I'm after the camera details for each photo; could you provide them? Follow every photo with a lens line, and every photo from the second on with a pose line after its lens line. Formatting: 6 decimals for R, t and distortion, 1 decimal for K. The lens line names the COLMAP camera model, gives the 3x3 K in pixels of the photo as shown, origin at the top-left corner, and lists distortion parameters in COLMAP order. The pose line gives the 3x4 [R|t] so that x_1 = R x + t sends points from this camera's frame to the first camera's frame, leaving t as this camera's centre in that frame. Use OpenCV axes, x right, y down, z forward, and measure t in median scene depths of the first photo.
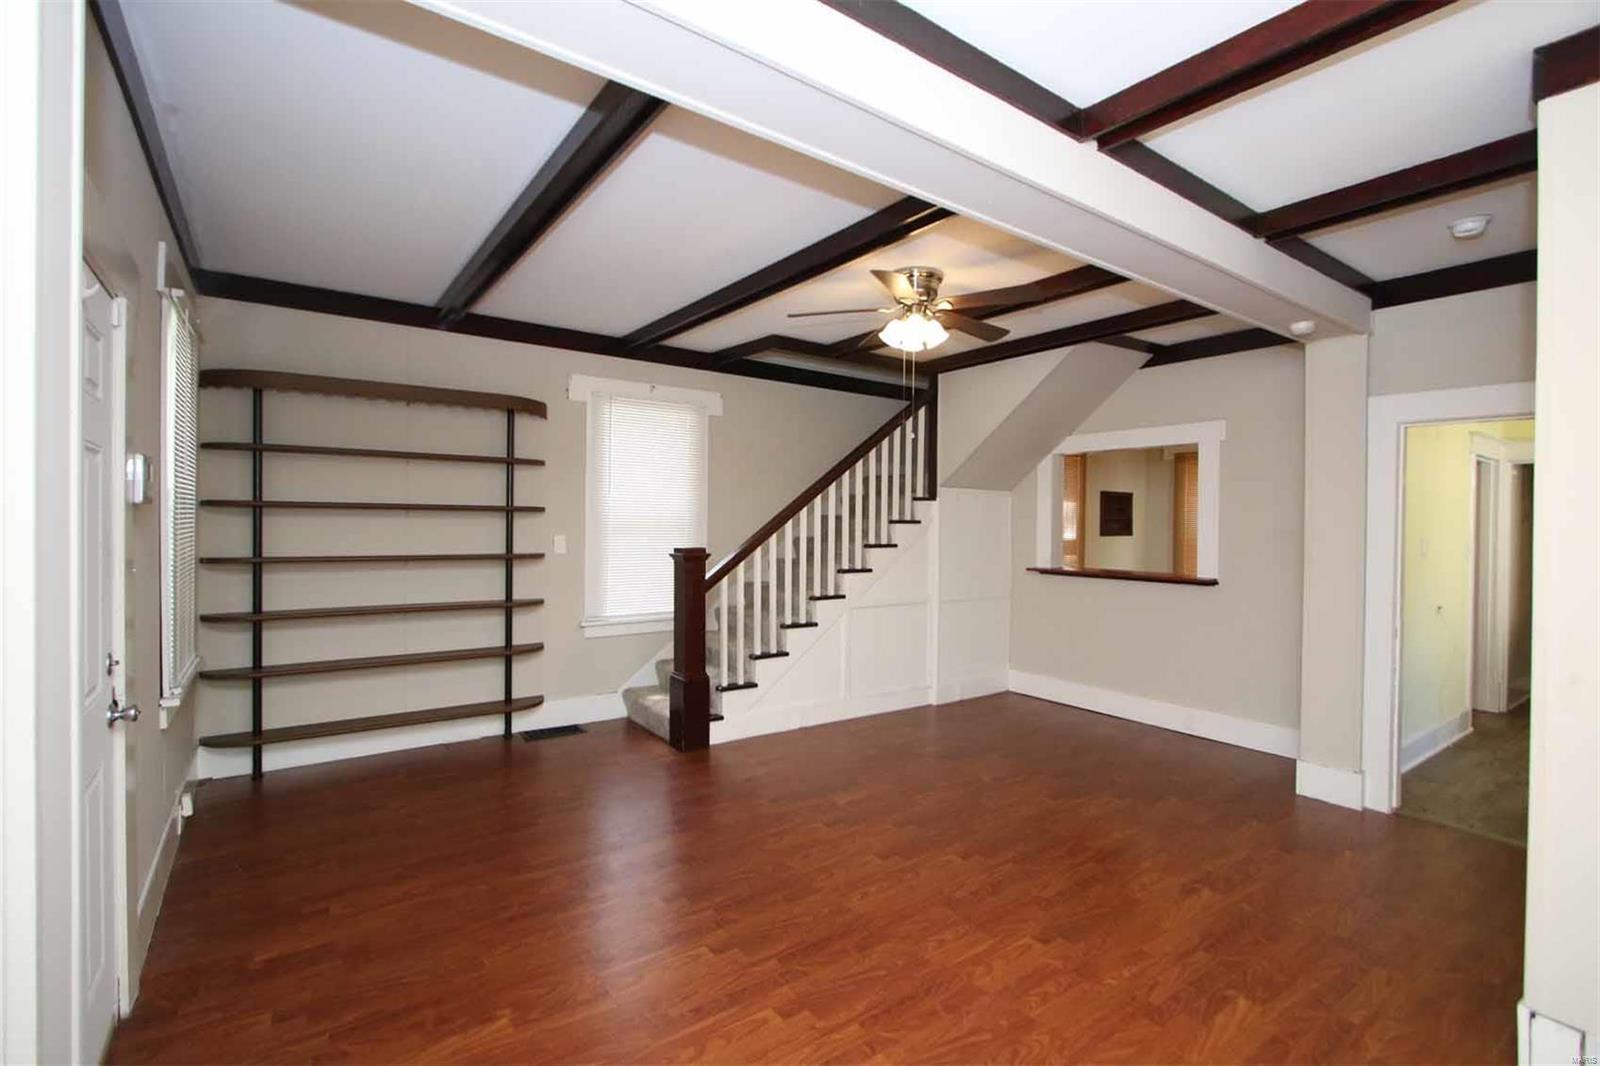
lens RADIAL K [[734.4, 0, 790.4], [0, 734.4, 533.5], [0, 0, 1]] dist [-0.000527, -0.000470]
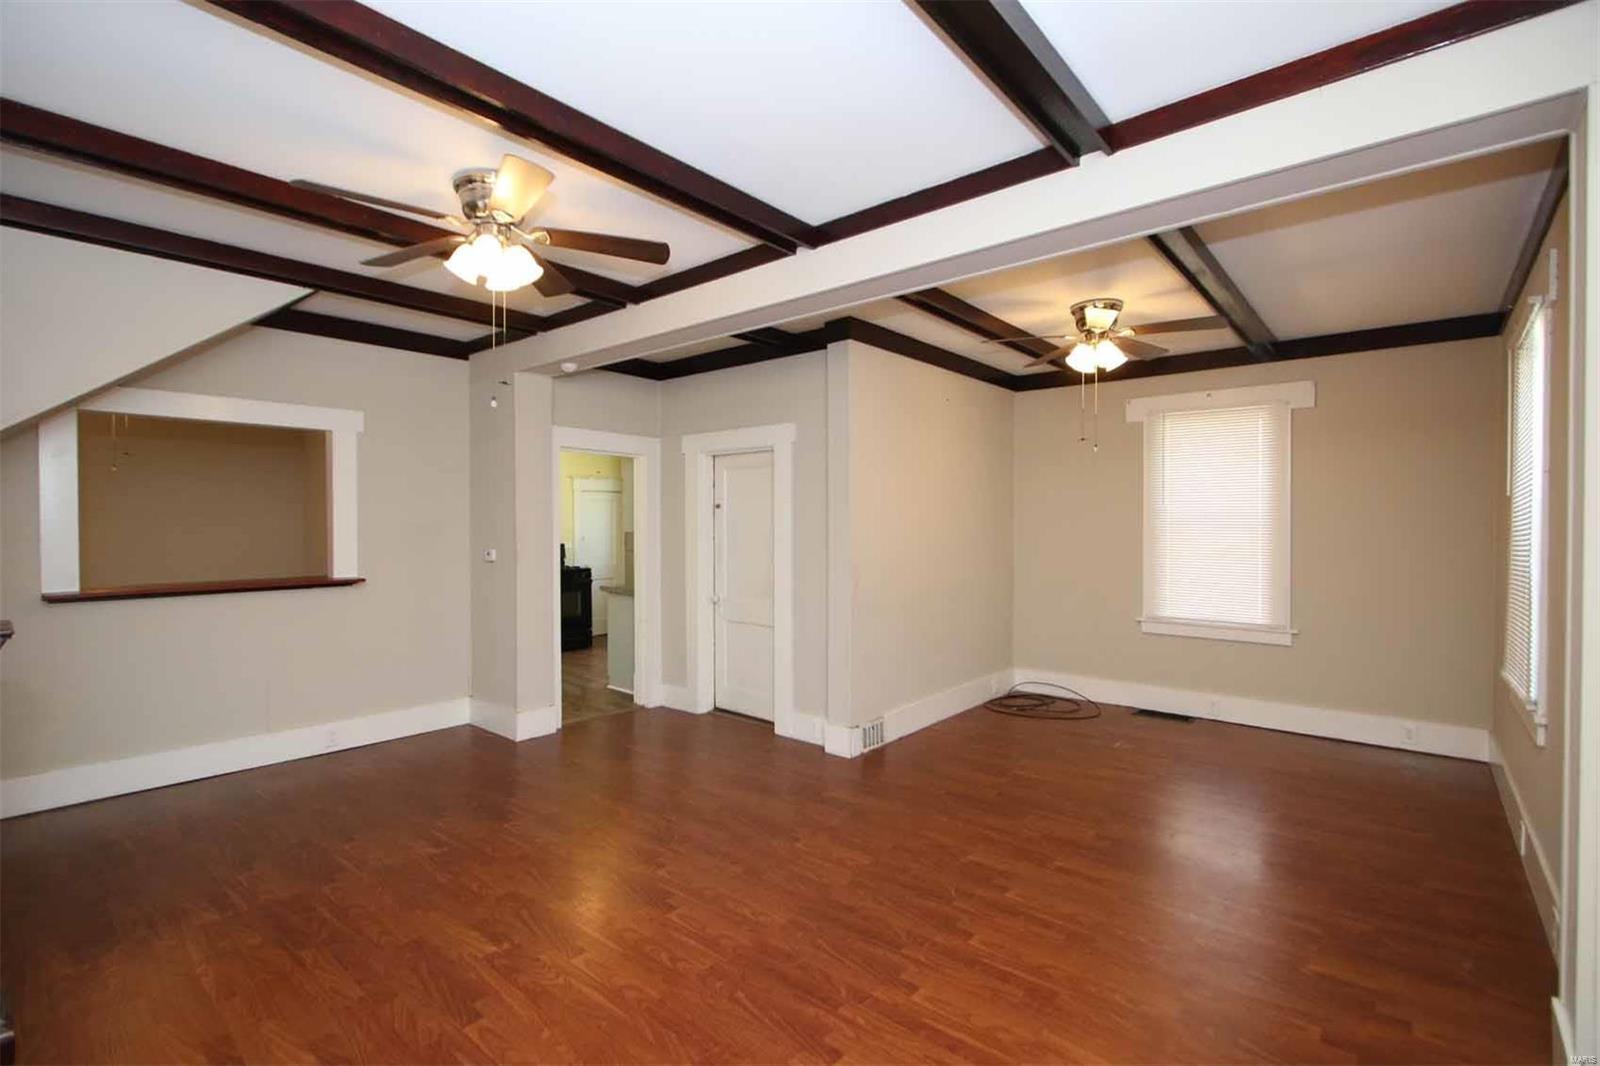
lens RADIAL K [[734.4, 0, 790.4], [0, 734.4, 533.5], [0, 0, 1]] dist [-0.000527, -0.000470]
pose [[-0.240372, -0.024877, 0.970362, -0.744573], [0.008544, 0.999579, 0.027743, -0.026316], [-0.970643, 0.014960, -0.240058, 1.069751]]
